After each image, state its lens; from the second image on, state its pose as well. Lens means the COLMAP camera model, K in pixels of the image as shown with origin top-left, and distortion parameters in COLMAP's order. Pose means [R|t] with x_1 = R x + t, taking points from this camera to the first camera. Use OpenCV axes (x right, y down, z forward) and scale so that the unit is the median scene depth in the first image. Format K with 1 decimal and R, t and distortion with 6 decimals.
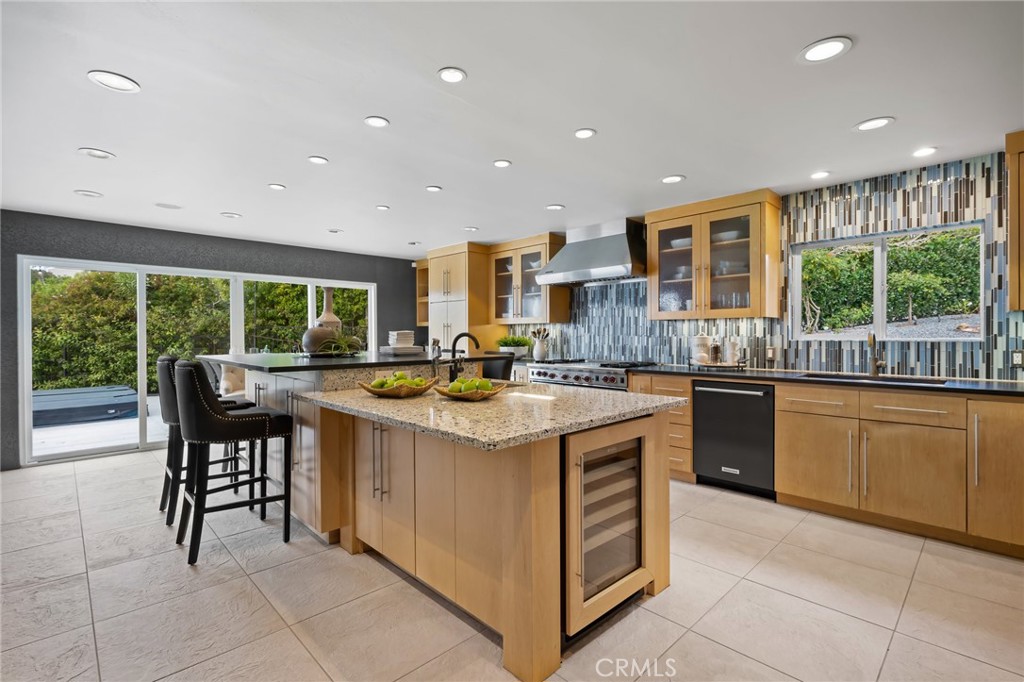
lens RADIAL K [[477.6, 0, 512.0], [0, 477.6, 341.0], [0, 0, 1]] dist [-0.000454, -0.000048]
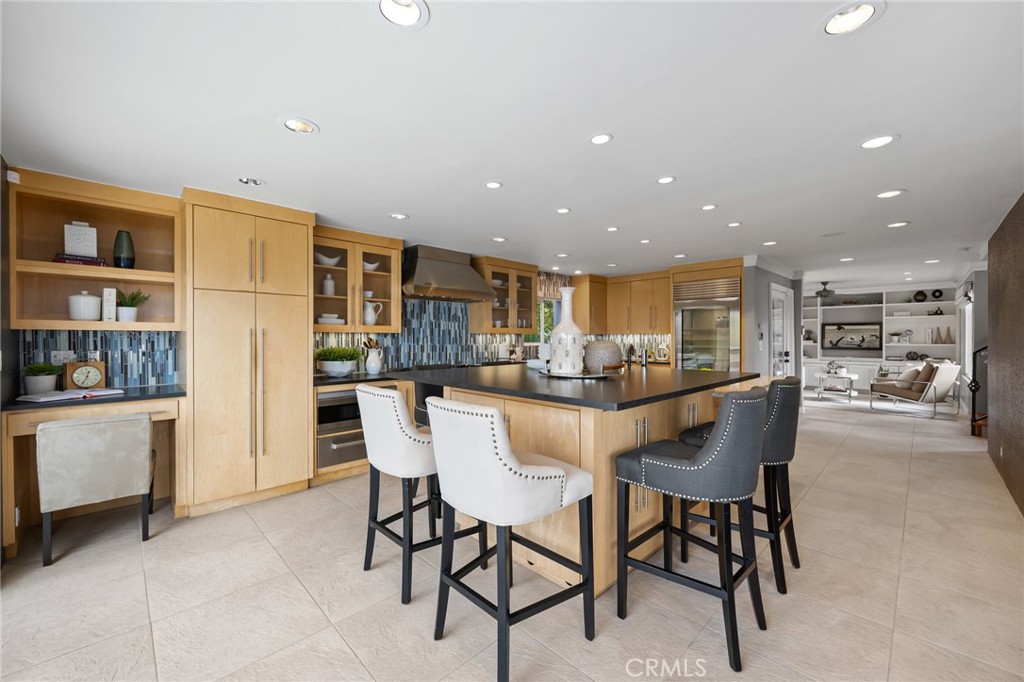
lens RADIAL K [[398.8, 0, 512.0], [0, 398.8, 341.0], [0, 0, 1]] dist [0.001773, 0.000192]
pose [[-0.005467, -0.004739, 0.999974, -0.805388], [0.015656, 0.999866, 0.004824, -0.023432], [-0.999862, 0.015682, -0.005392, 0.842332]]
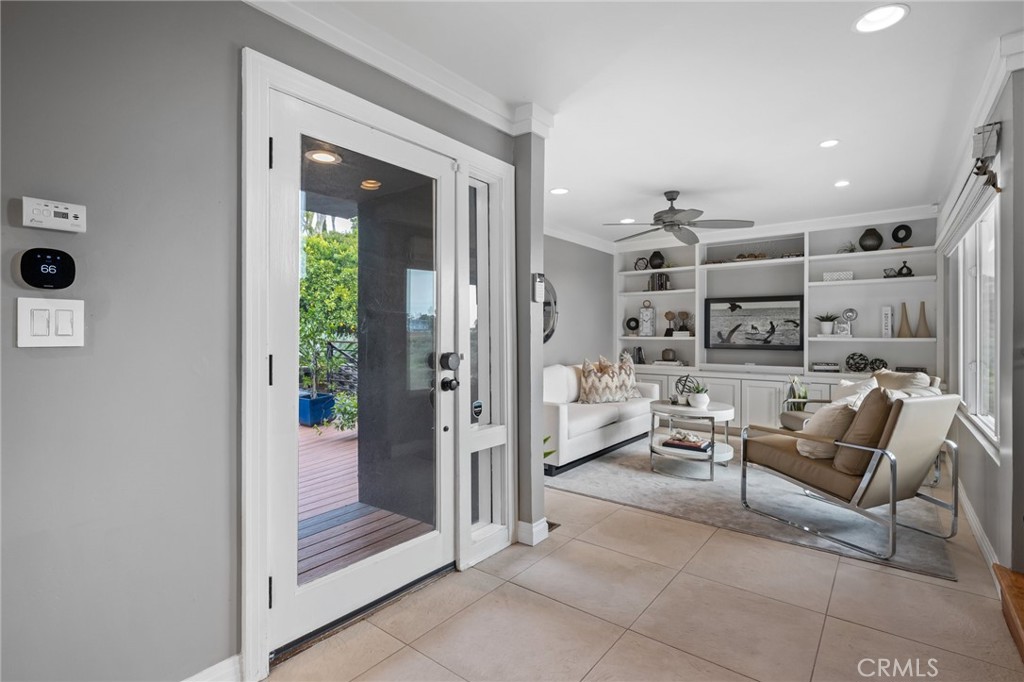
lens RADIAL K [[479.2, 0, 510.9], [0, 479.2, 336.4], [0, 0, 1]] dist [0.001553, 0.000335]
pose [[-0.134904, 0.001045, 0.990858, -0.551897], [0.009486, 0.999955, 0.000237, -0.011562], [-0.990813, 0.009431, -0.134908, 0.568192]]
